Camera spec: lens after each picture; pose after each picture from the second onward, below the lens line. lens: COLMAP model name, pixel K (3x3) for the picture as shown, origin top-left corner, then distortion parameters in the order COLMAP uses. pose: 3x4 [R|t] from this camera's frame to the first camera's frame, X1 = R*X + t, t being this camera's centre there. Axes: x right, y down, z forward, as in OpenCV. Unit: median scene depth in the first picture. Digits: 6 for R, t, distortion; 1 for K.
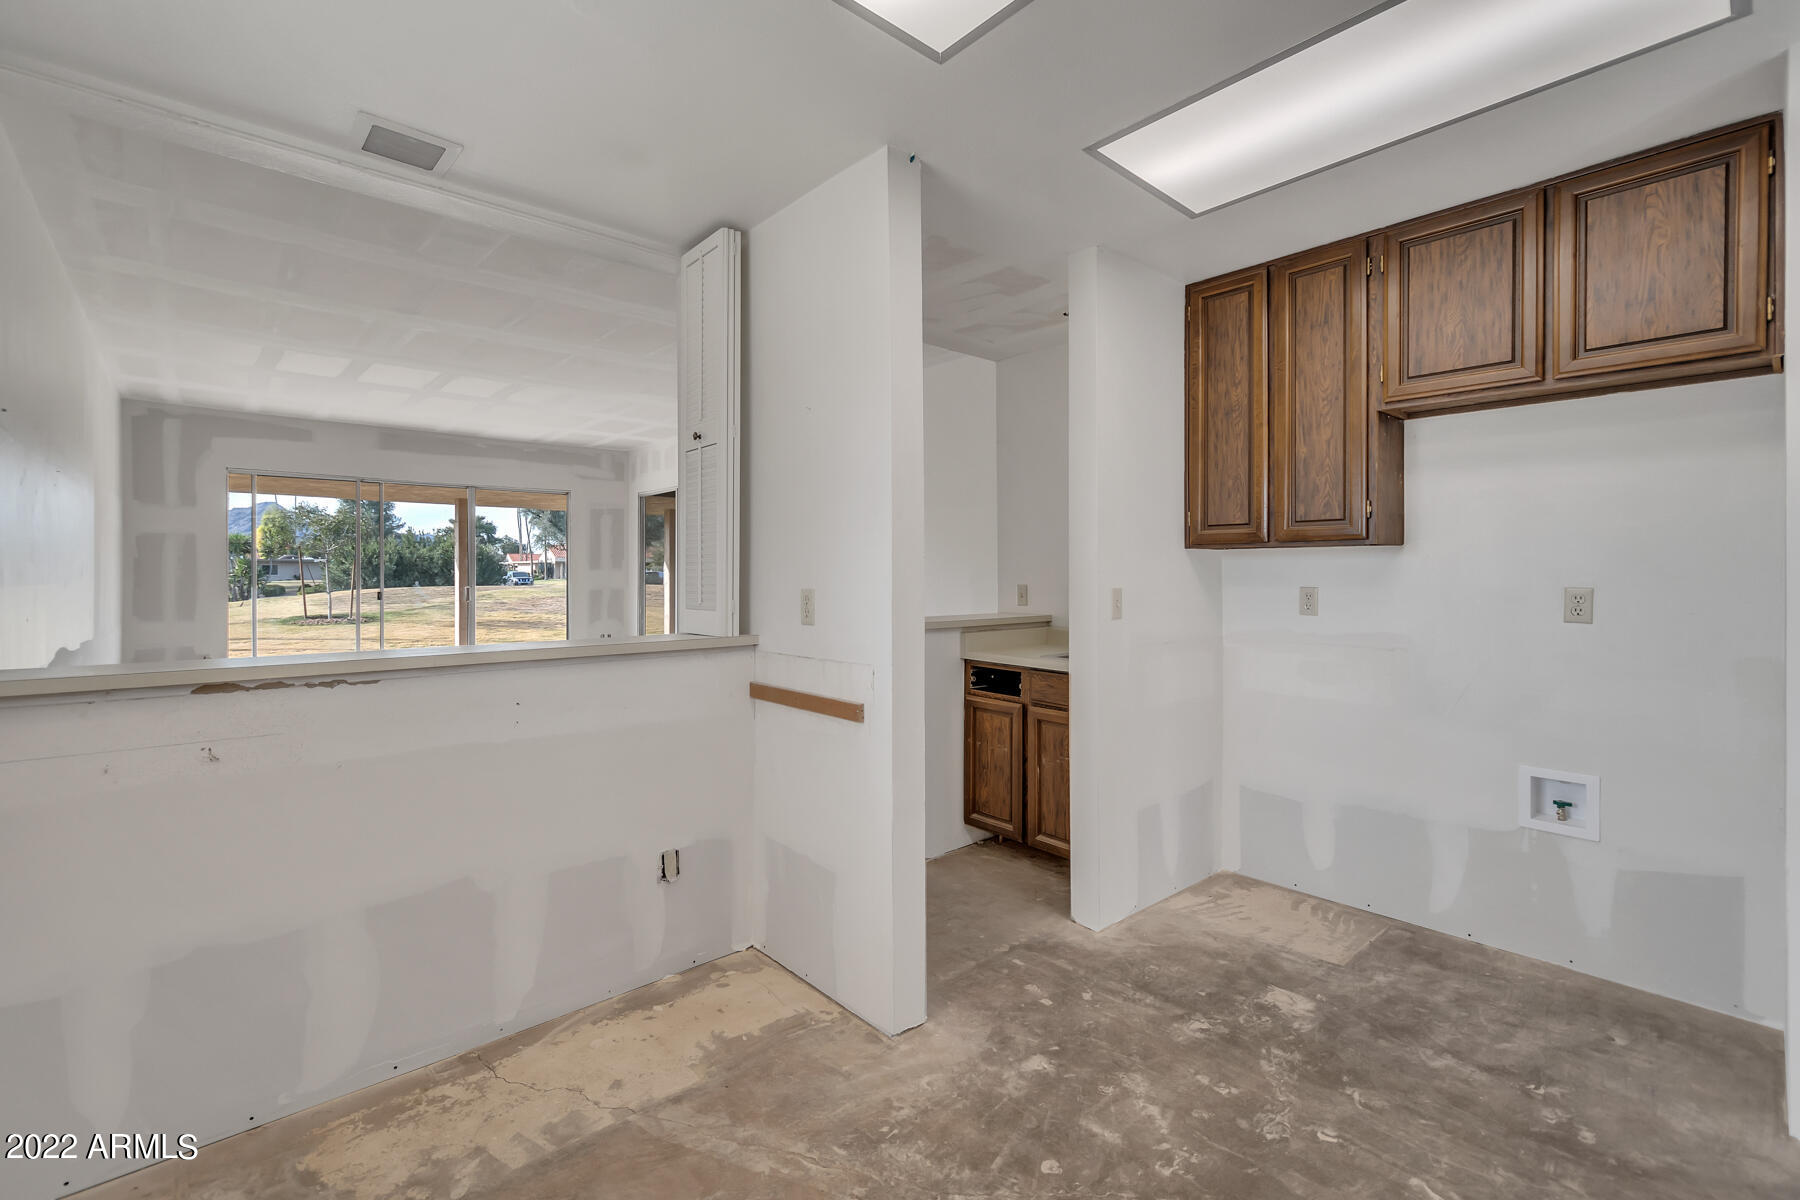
lens RADIAL K [[793.7, 0, 889.5], [0, 793.7, 573.4], [0, 0, 1]] dist [0.016561, -0.007038]
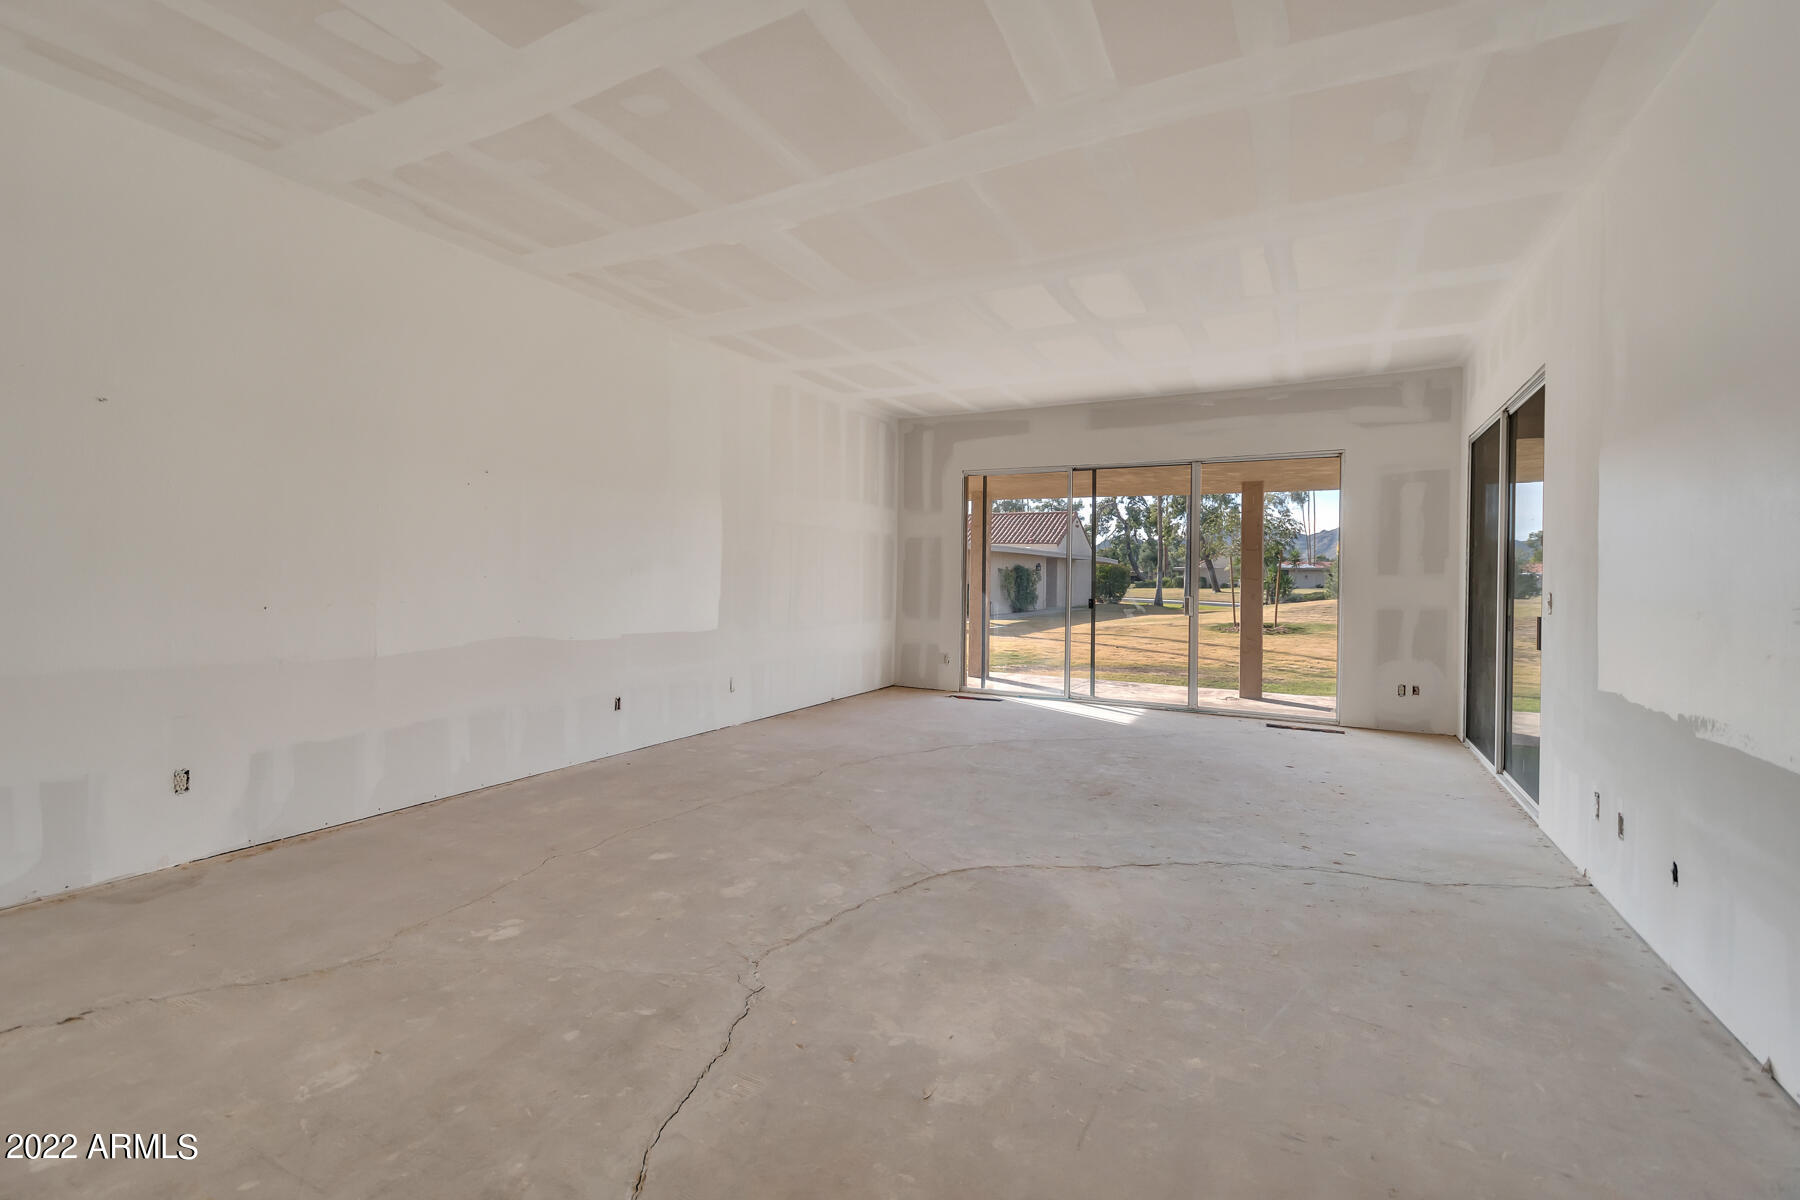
lens RADIAL K [[793.7, 0, 889.5], [0, 793.7, 573.4], [0, 0, 1]] dist [0.016561, -0.007038]
pose [[0.356114, 0.003672, -0.934435, 0.077509], [-0.015263, 0.999882, -0.001888, 0.000931], [0.934318, 0.014934, 0.356128, 0.559566]]
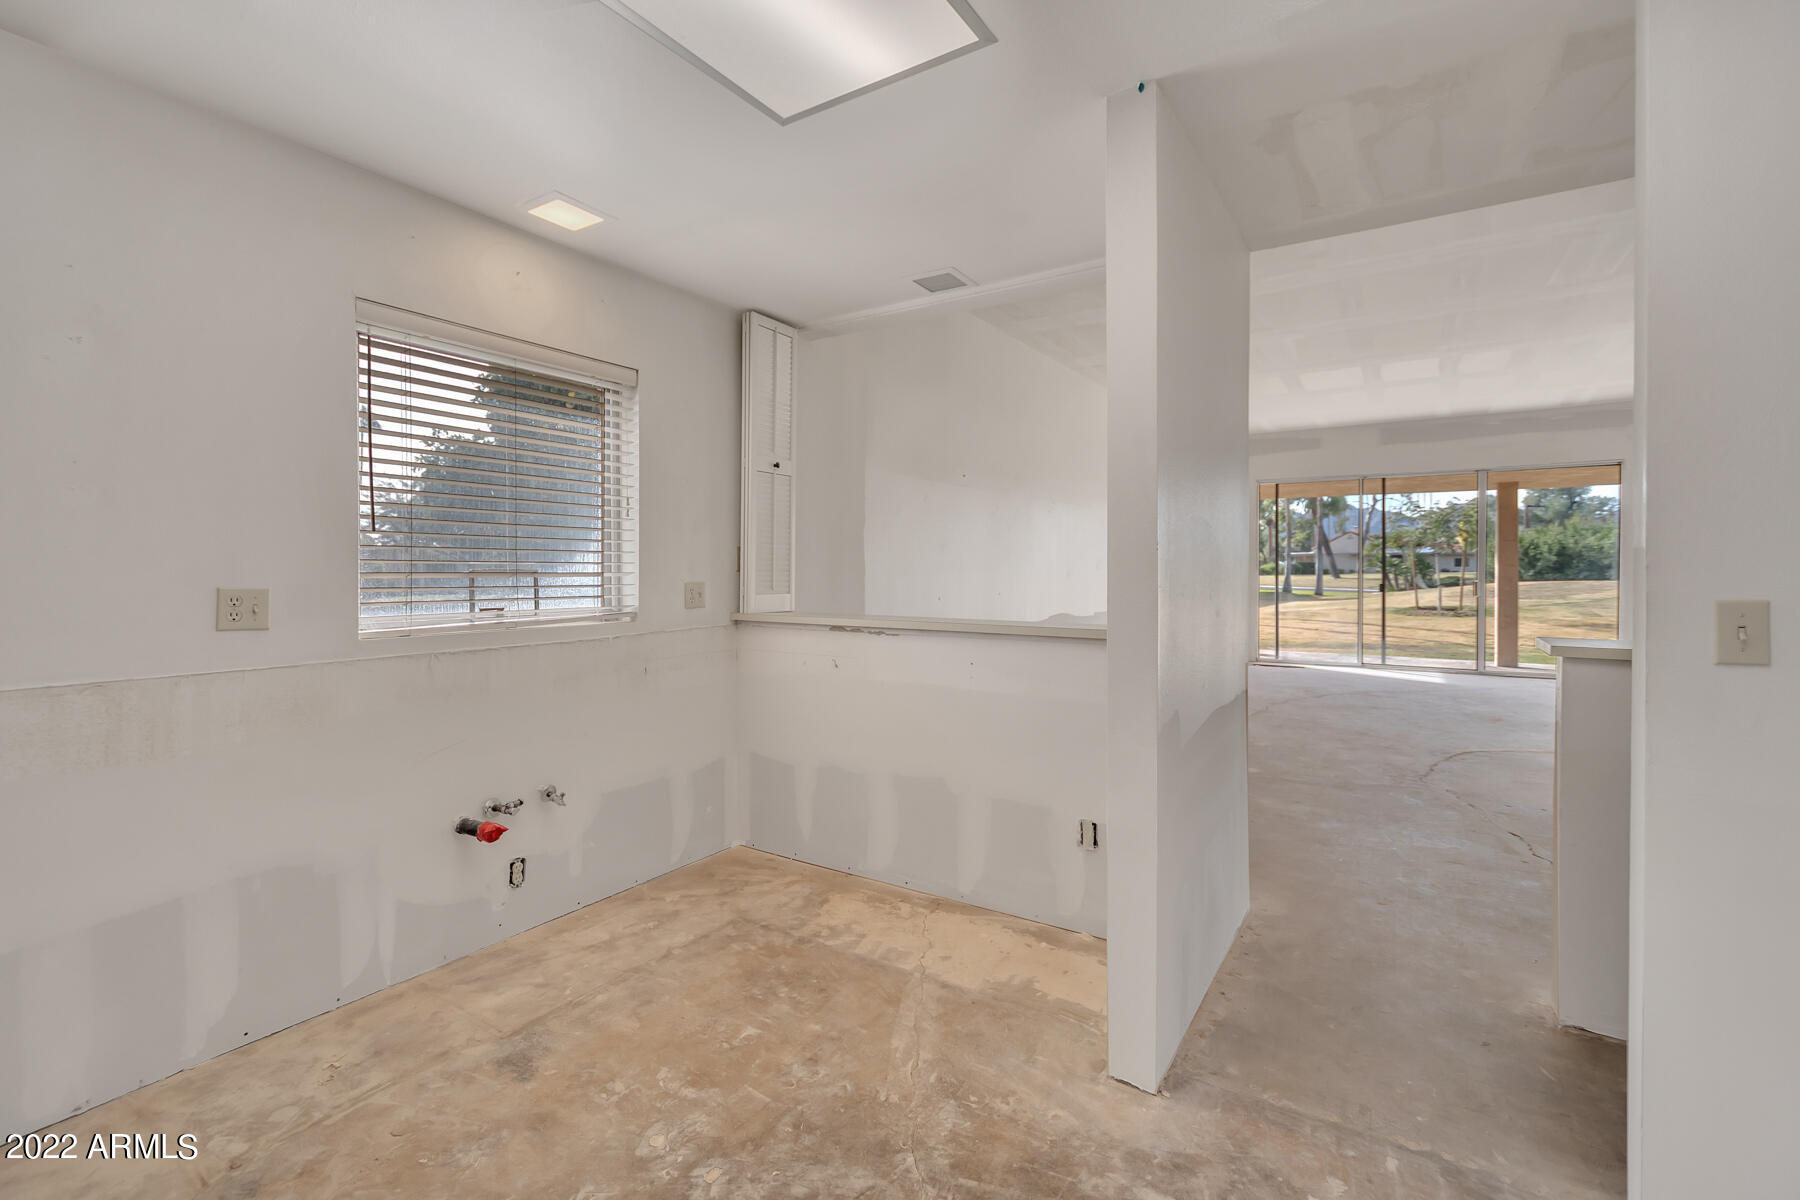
lens RADIAL K [[797.8, 0, 897.1], [0, 797.8, 570.5], [0, 0, 1]] dist [0.004178, 0.001070]
pose [[0.273661, 0.005365, -0.961811, 0.203559], [0.000495, 0.999984, 0.005719, -0.000275], [0.961826, -0.002041, 0.273653, 0.129928]]
